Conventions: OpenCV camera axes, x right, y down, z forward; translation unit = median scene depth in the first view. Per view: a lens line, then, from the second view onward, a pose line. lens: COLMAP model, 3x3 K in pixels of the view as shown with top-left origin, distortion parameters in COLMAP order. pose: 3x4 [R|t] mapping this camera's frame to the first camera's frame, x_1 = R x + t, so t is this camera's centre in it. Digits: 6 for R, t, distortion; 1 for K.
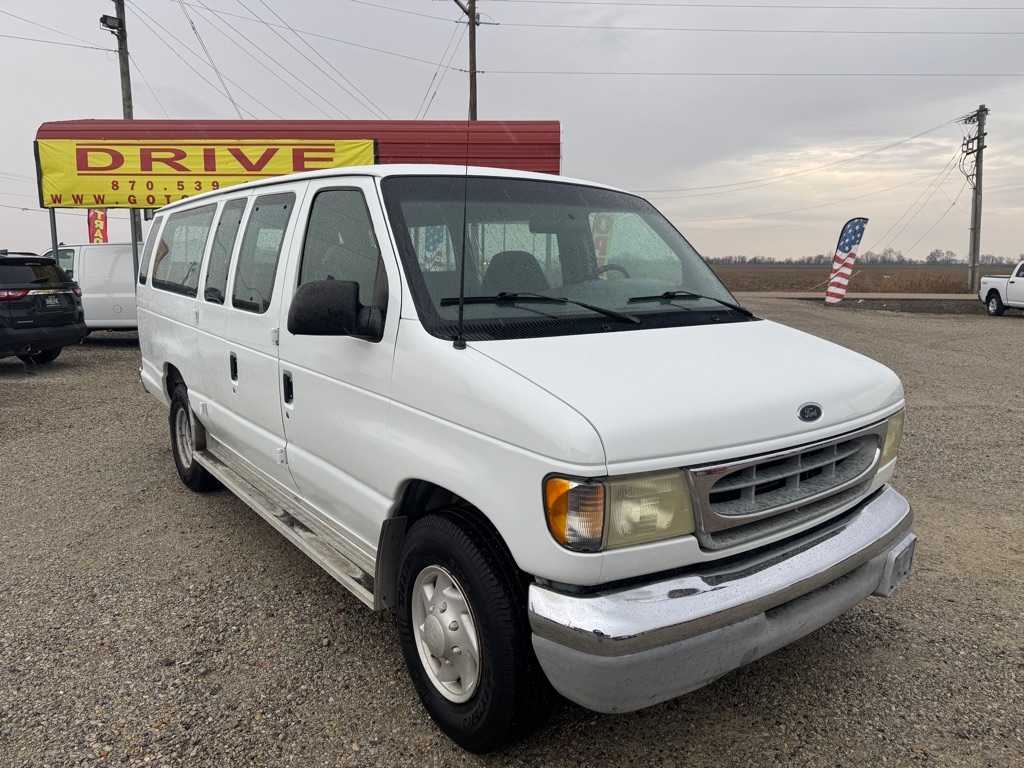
lens RADIAL K [[750.1, 0, 507.6], [0, 750.1, 387.7], [0, 0, 1]] dist [0.043250, -0.042136]
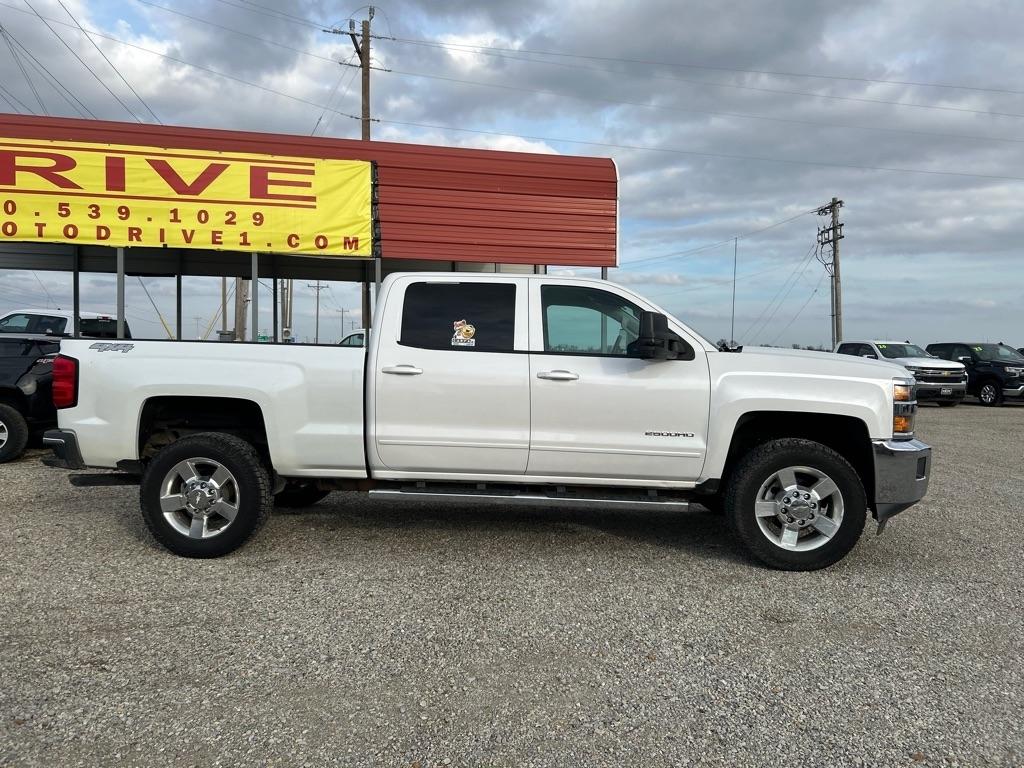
lens RADIAL K [[789.5, 0, 493.7], [0, 789.5, 380.8], [0, 0, 1]] dist [0.052778, -0.030001]
pose [[0.965534, -0.003981, 0.260248, -0.256140], [0.036964, 0.991845, -0.121969, -0.025004], [-0.257640, 0.127385, 0.957807, 0.267865]]
